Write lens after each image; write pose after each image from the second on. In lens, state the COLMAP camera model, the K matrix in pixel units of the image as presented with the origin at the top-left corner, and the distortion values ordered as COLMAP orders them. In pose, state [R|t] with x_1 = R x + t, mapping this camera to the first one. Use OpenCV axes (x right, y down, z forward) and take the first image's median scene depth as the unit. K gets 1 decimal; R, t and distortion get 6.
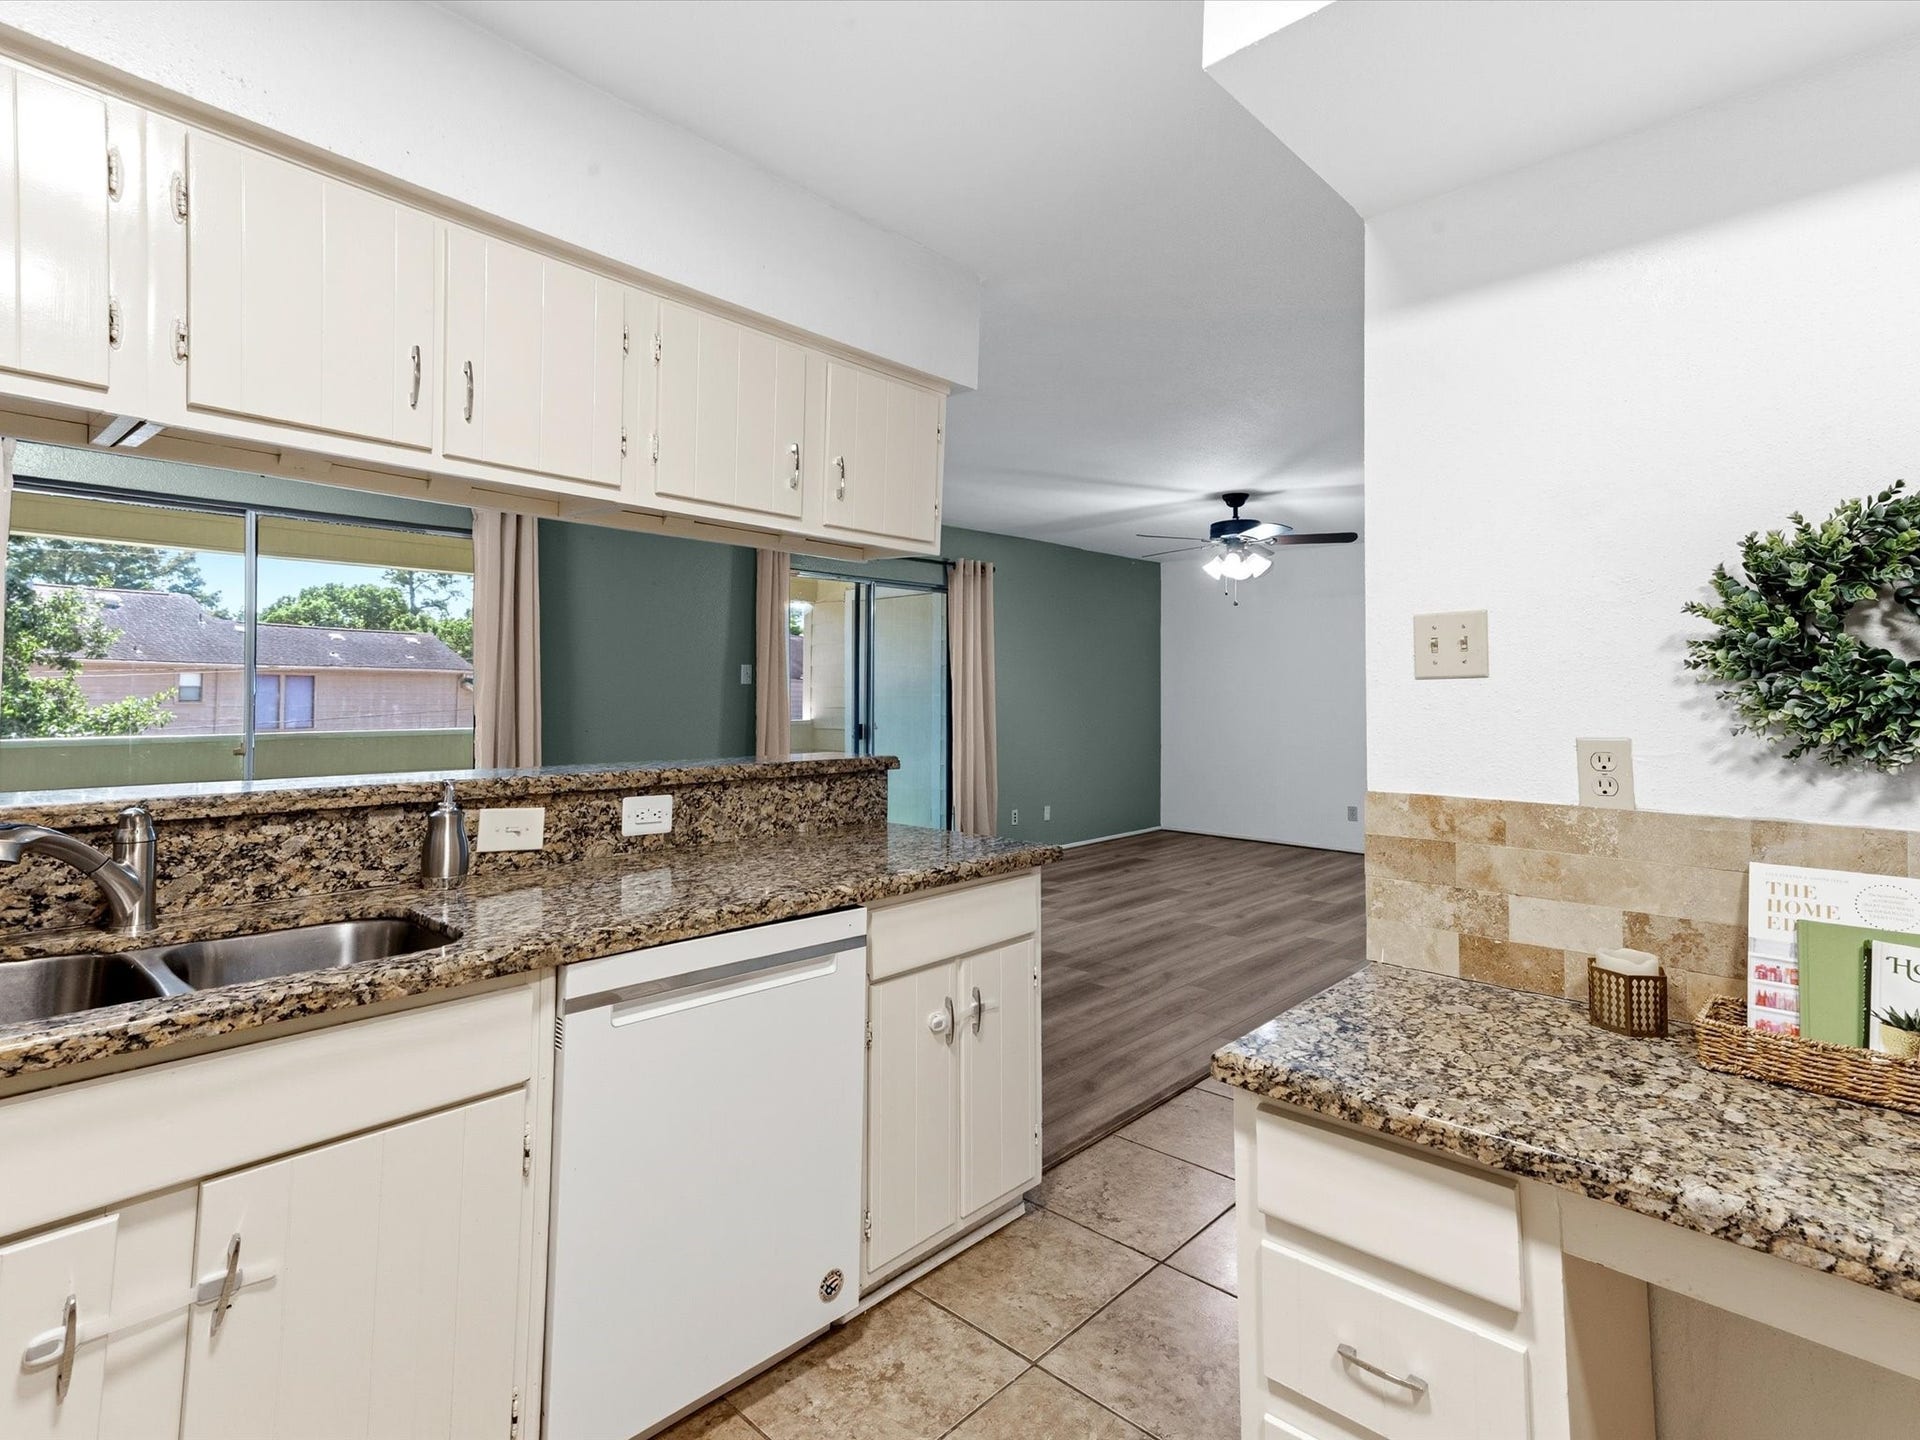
lens RADIAL K [[987.9, 0, 970.9], [0, 987.9, 672.0], [0, 0, 1]] dist [0.030844, 0.005302]
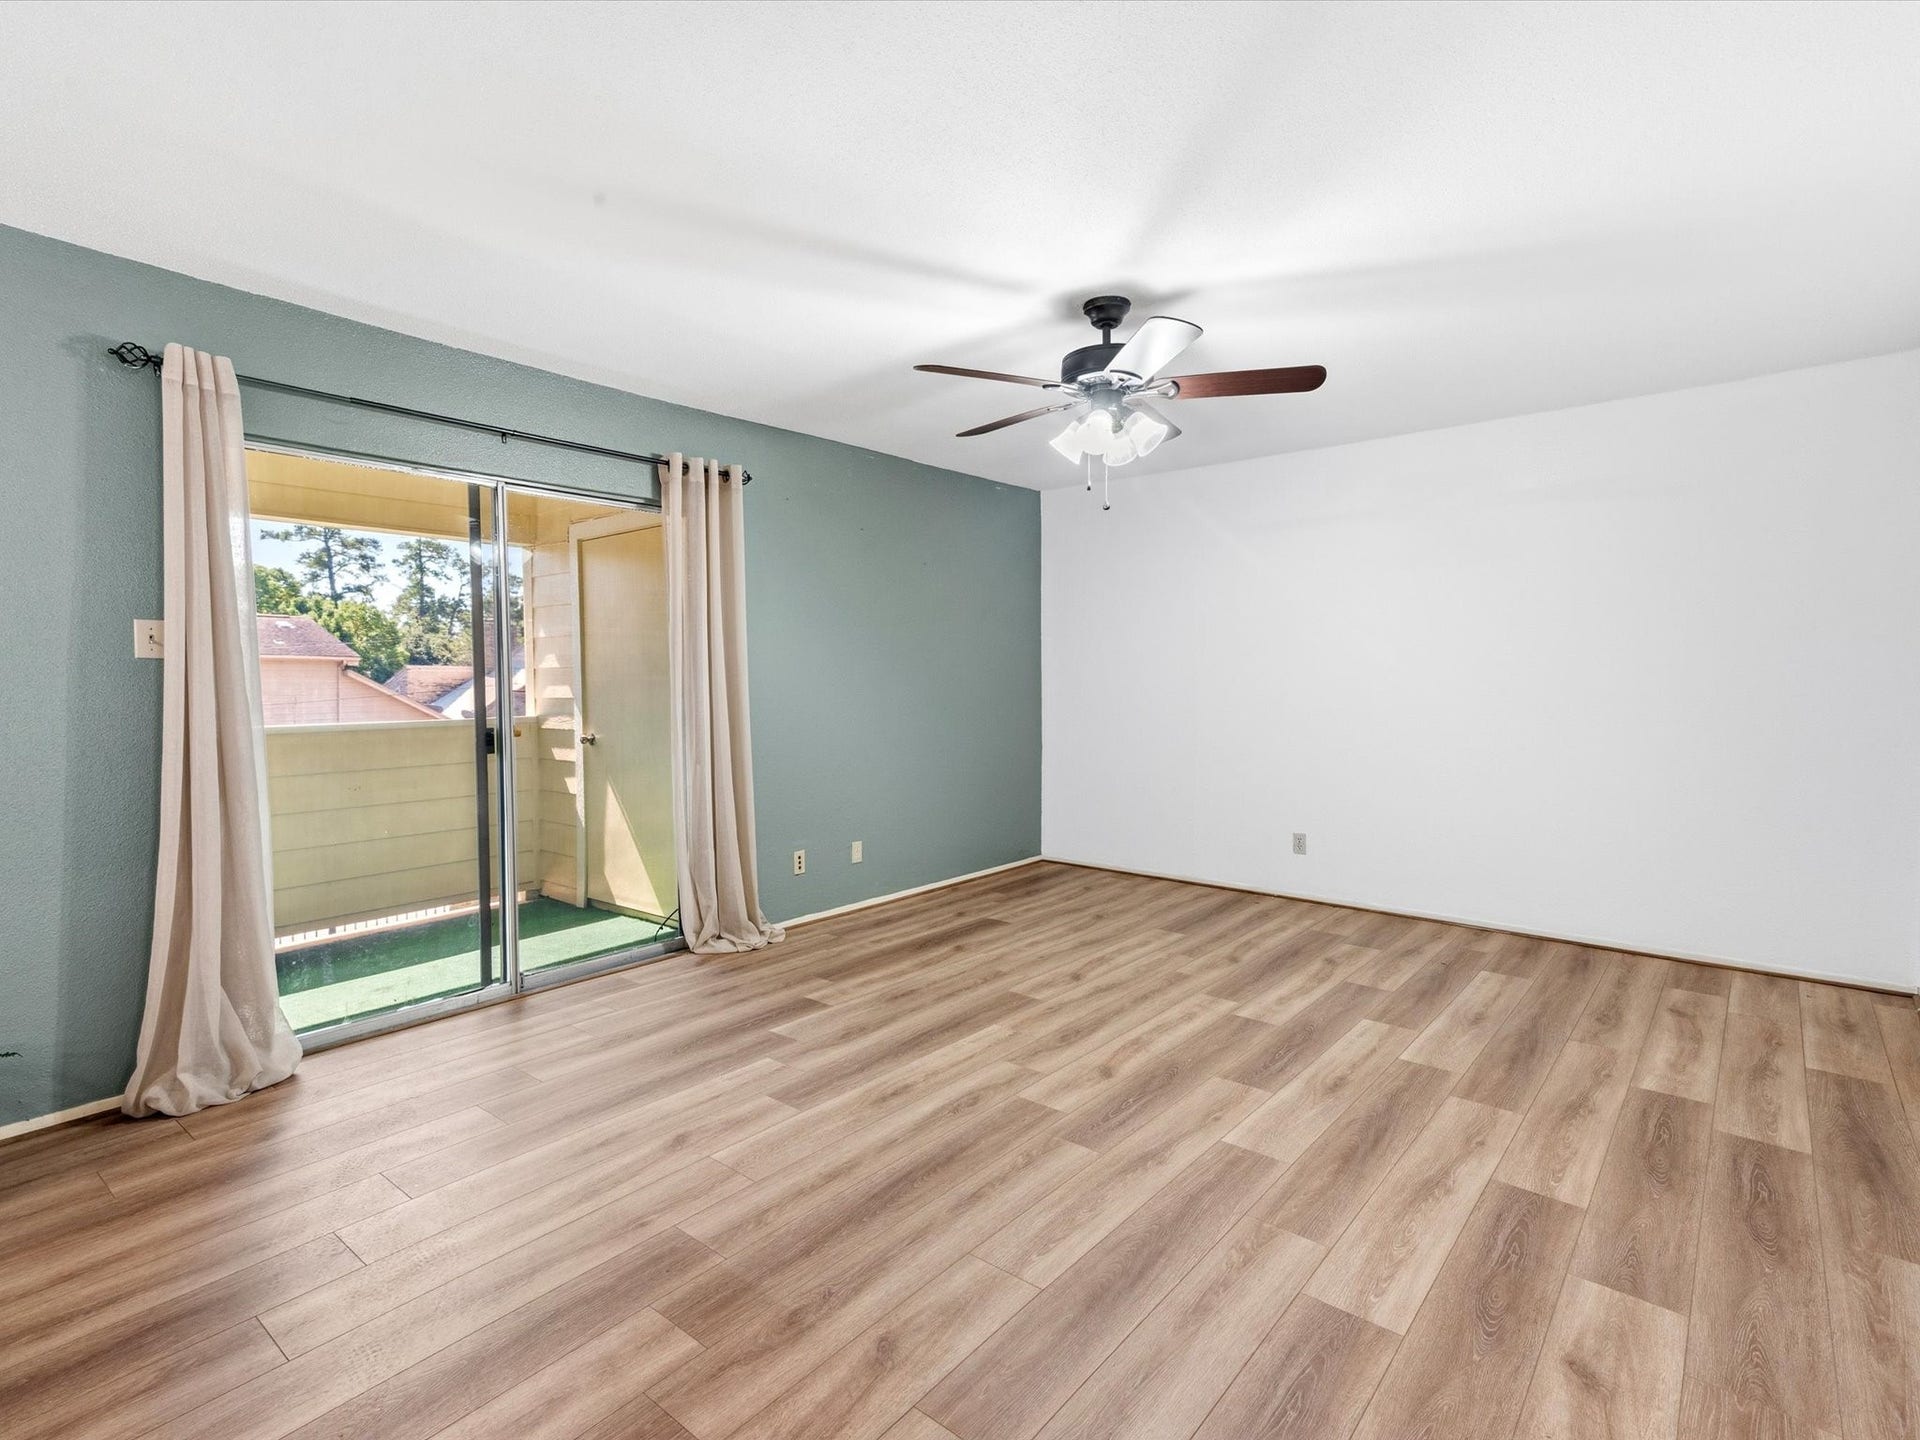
lens RADIAL K [[987.9, 0, 955.9], [0, 987.9, 717.4], [0, 0, 1]] dist [0.030844, 0.005302]
pose [[0.999093, -0.007818, 0.041857, 0.126470], [0.005286, 0.998169, 0.060261, 0.010978], [-0.042251, -0.059985, 0.997305, 0.354767]]
